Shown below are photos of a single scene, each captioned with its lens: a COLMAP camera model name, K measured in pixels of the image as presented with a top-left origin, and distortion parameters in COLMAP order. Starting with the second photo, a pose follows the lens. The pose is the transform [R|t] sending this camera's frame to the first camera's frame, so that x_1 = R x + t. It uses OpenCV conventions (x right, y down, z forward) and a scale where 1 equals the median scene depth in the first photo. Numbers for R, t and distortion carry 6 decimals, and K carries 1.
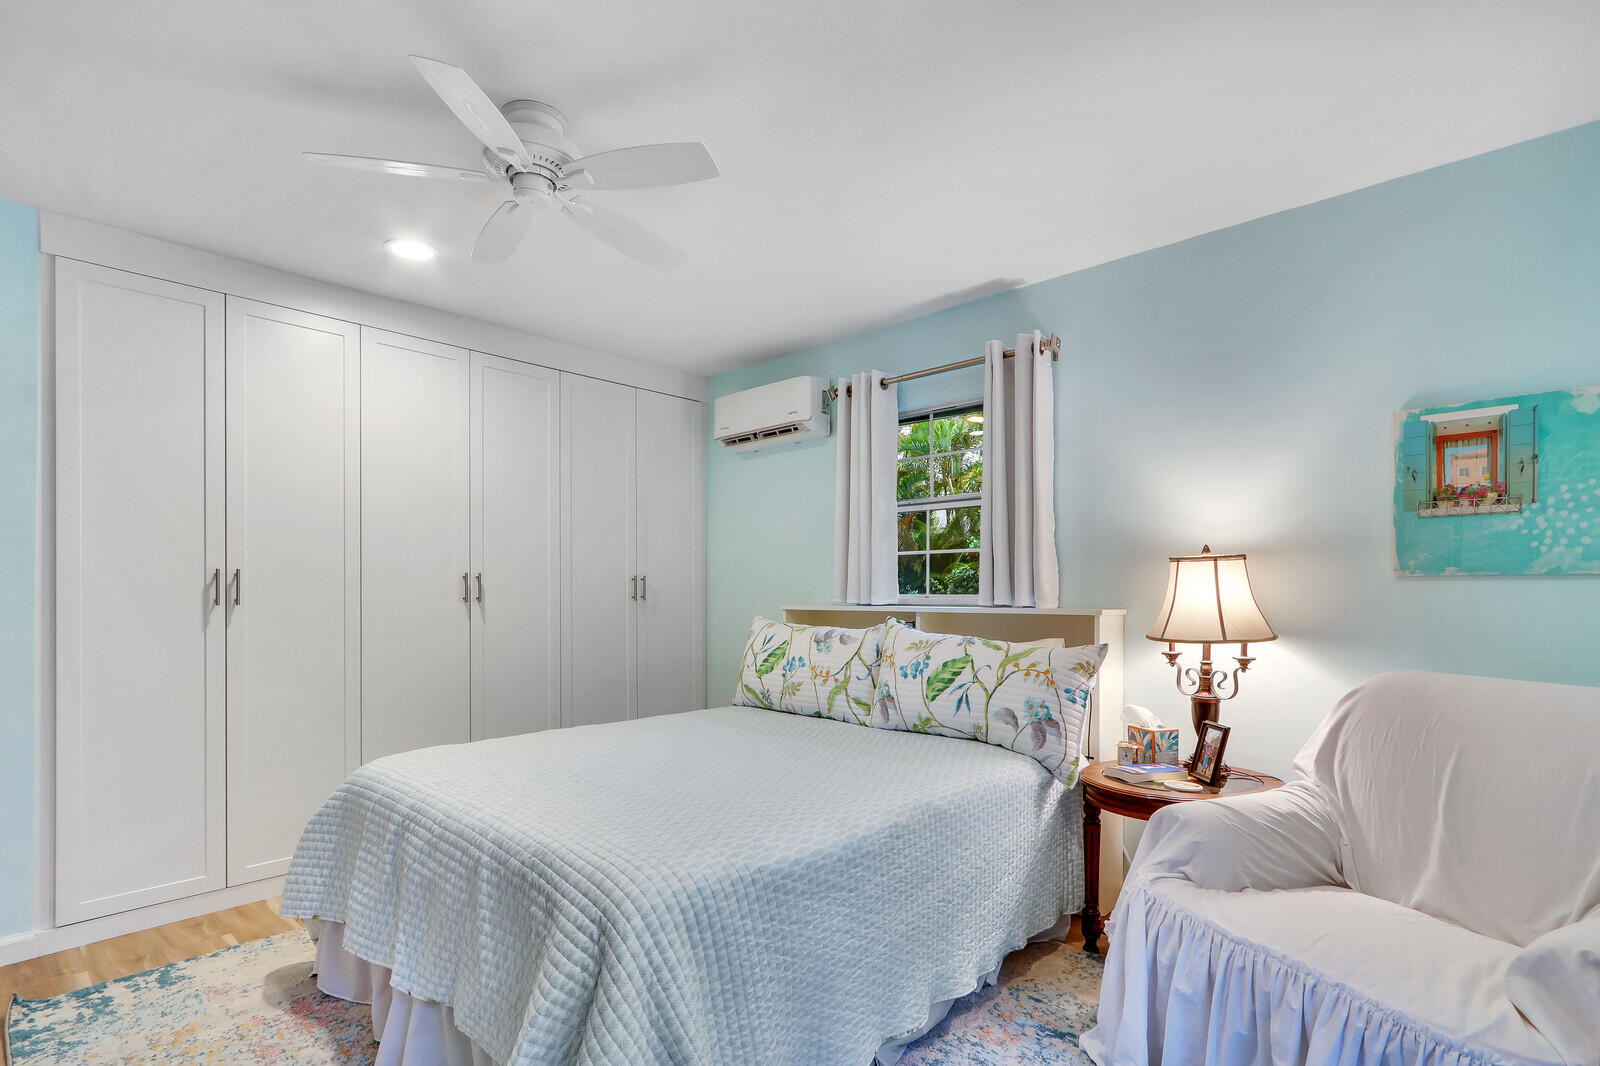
lens RADIAL K [[785.1, 0, 767.6], [0, 785.1, 596.6], [0, 0, 1]] dist [-0.003142, 0.003813]
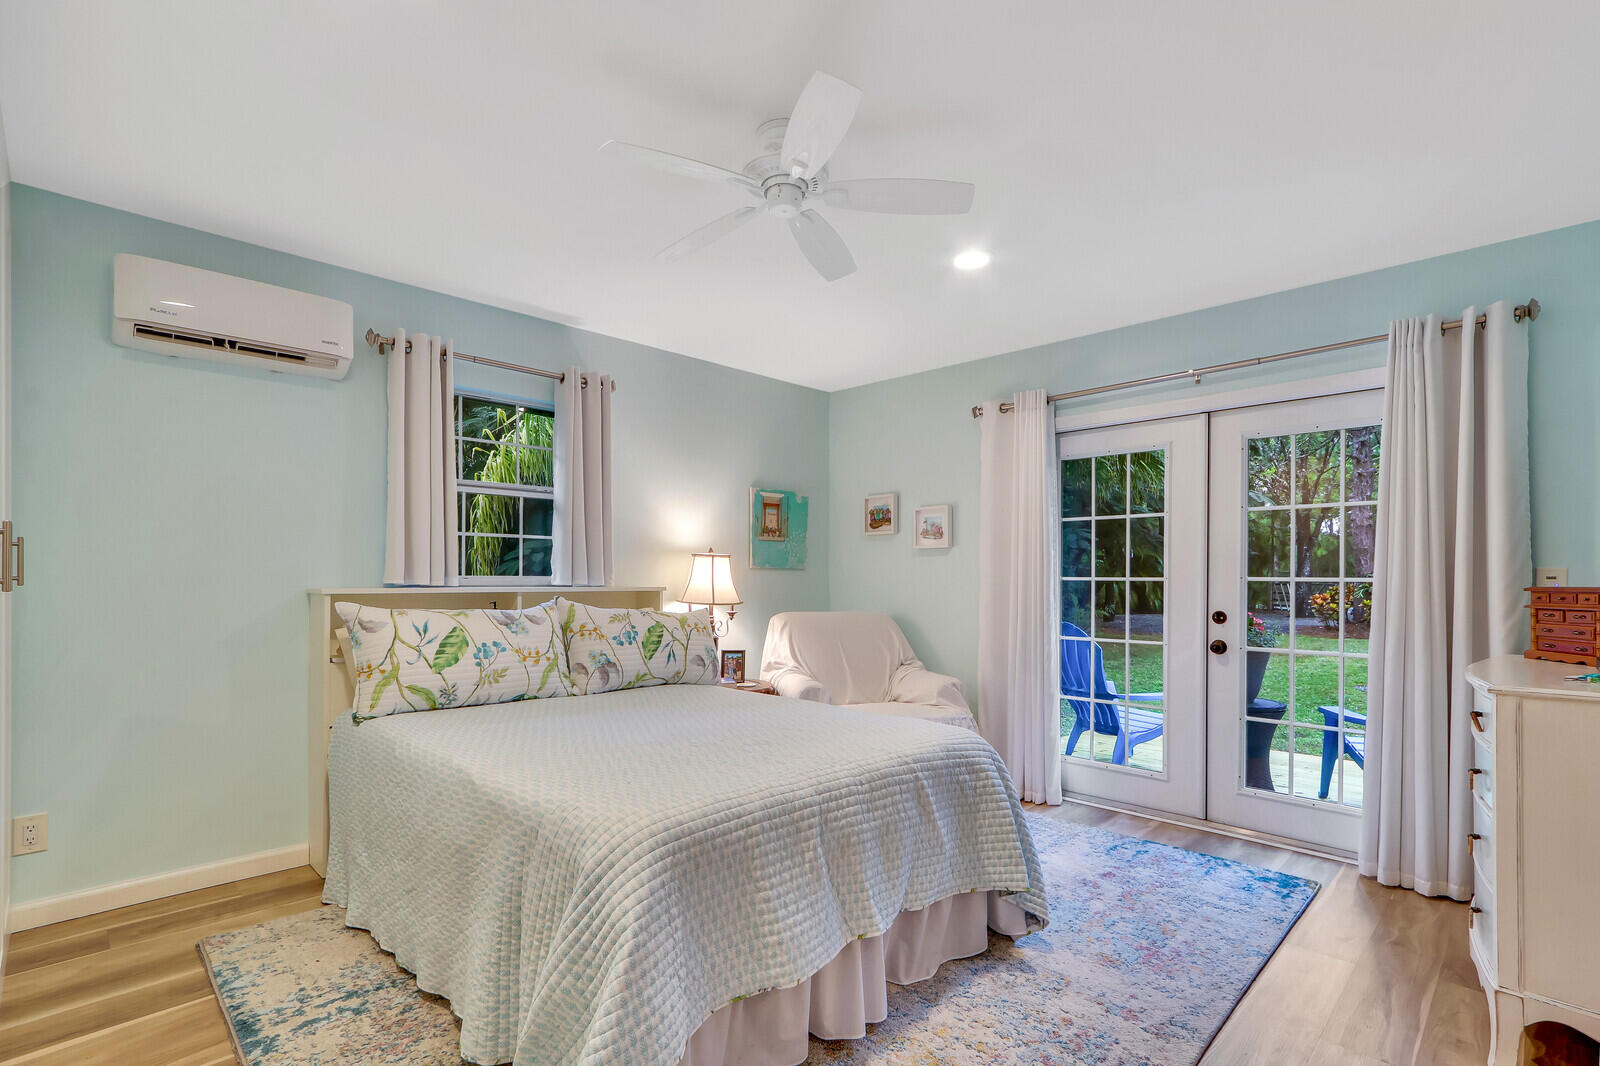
lens RADIAL K [[785.1, 0, 798.6], [0, 785.1, 579.4], [0, 0, 1]] dist [-0.003142, 0.003813]
pose [[-0.003388, -0.003510, 0.999988, -1.083987], [-0.003453, 0.999988, 0.003498, -0.003092], [-0.999988, -0.003442, -0.003401, 0.770672]]
